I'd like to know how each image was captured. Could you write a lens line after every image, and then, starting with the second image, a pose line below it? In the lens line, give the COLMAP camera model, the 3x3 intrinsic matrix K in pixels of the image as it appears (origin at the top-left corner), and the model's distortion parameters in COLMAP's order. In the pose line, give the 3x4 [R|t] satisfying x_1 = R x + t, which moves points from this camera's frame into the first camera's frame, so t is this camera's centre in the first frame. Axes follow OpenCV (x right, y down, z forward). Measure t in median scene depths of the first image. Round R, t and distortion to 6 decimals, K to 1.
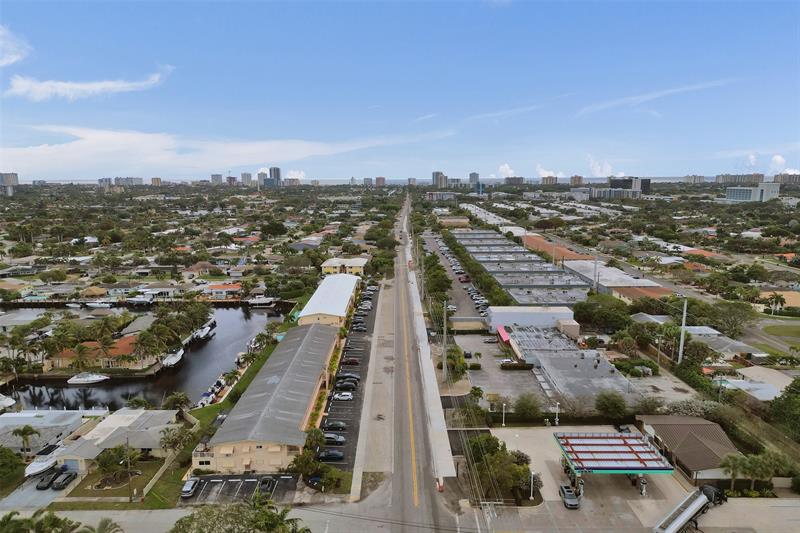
lens RADIAL K [[557.9, 0, 395.6], [0, 557.9, 269.7], [0, 0, 1]] dist [0.075206, -0.075722]
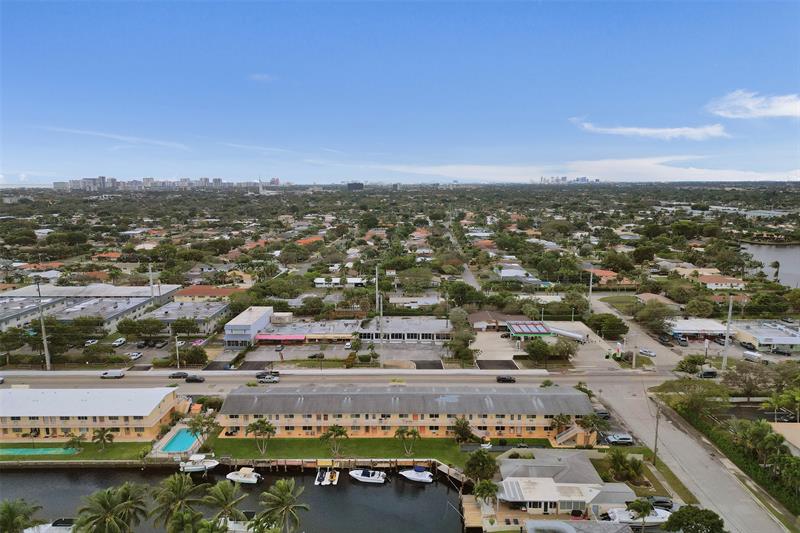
lens RADIAL K [[557.9, 0, 399.2], [0, 557.9, 266.0], [0, 0, 1]] dist [0.075206, -0.075722]
pose [[0.009087, -0.143210, 0.989651, -0.917060], [0.165262, 0.976297, 0.139761, -0.138492], [-0.986208, 0.162281, 0.032539, 0.828620]]
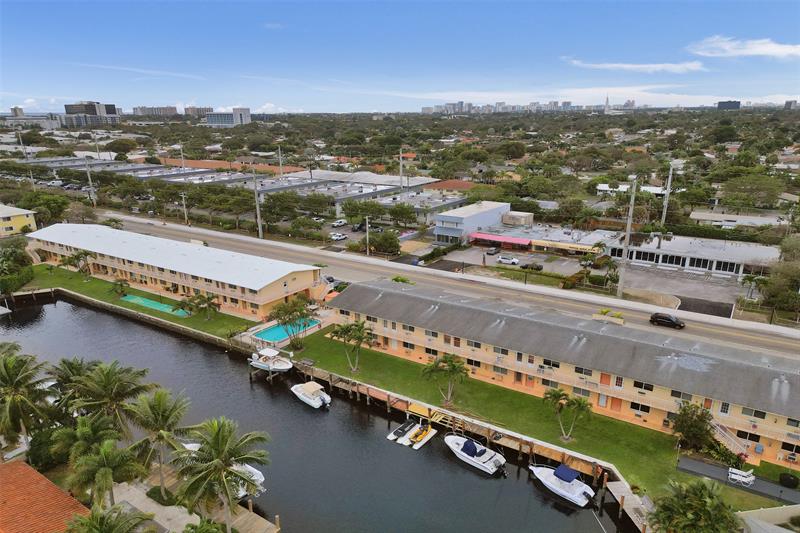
lens RADIAL K [[557.9, 0, 399.5], [0, 557.9, 284.5], [0, 0, 1]] dist [0.075206, -0.075722]
pose [[0.563463, -0.244333, 0.789184, -0.589140], [0.139262, 0.969686, 0.200786, -0.000030], [-0.814319, -0.003232, 0.580408, 0.750115]]
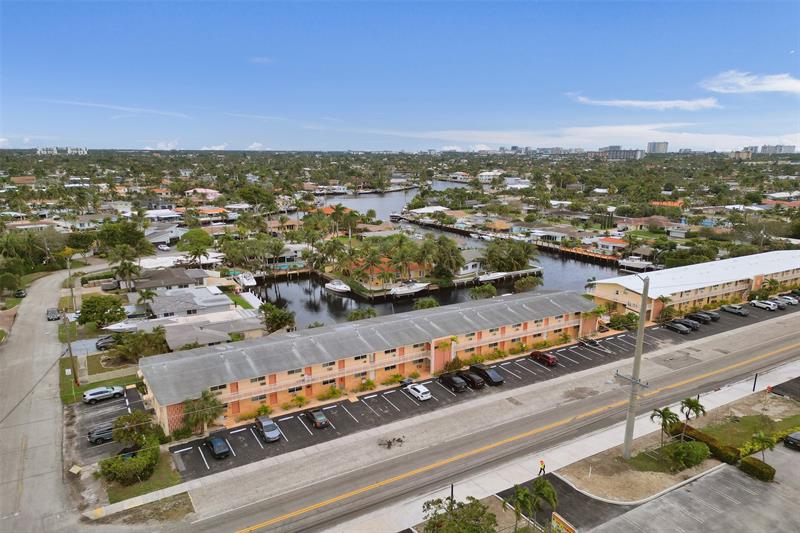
lens RADIAL K [[557.9, 0, 399.0], [0, 557.9, 267.5], [0, 0, 1]] dist [0.075206, -0.075722]
pose [[0.509992, 0.184010, -0.840267, 0.318246], [-0.146446, 0.981164, 0.125982, 0.019709], [0.847621, 0.058804, 0.527333, 0.556183]]
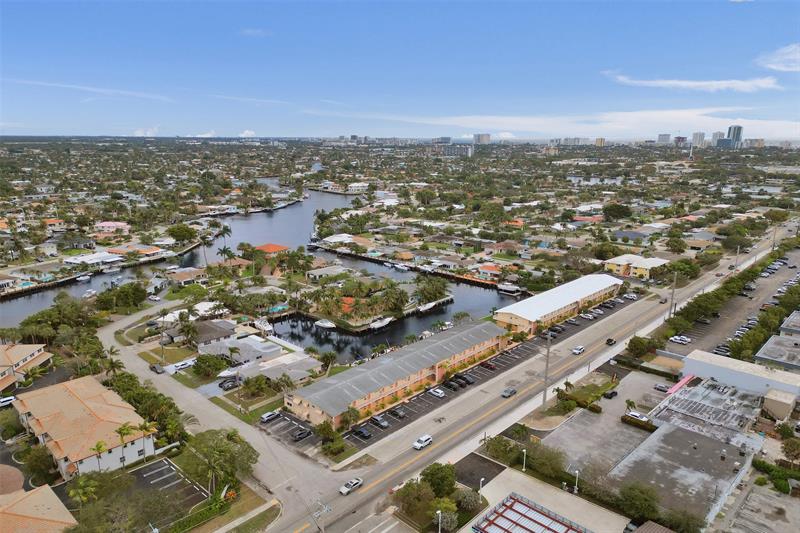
lens RADIAL K [[557.9, 0, 397.8], [0, 557.9, 264.9], [0, 0, 1]] dist [0.075206, -0.075722]
pose [[0.728056, 0.160742, -0.666405, 0.480786], [-0.117484, 0.986995, 0.109718, -0.124428], [0.675375, -0.001589, 0.737473, 0.087574]]
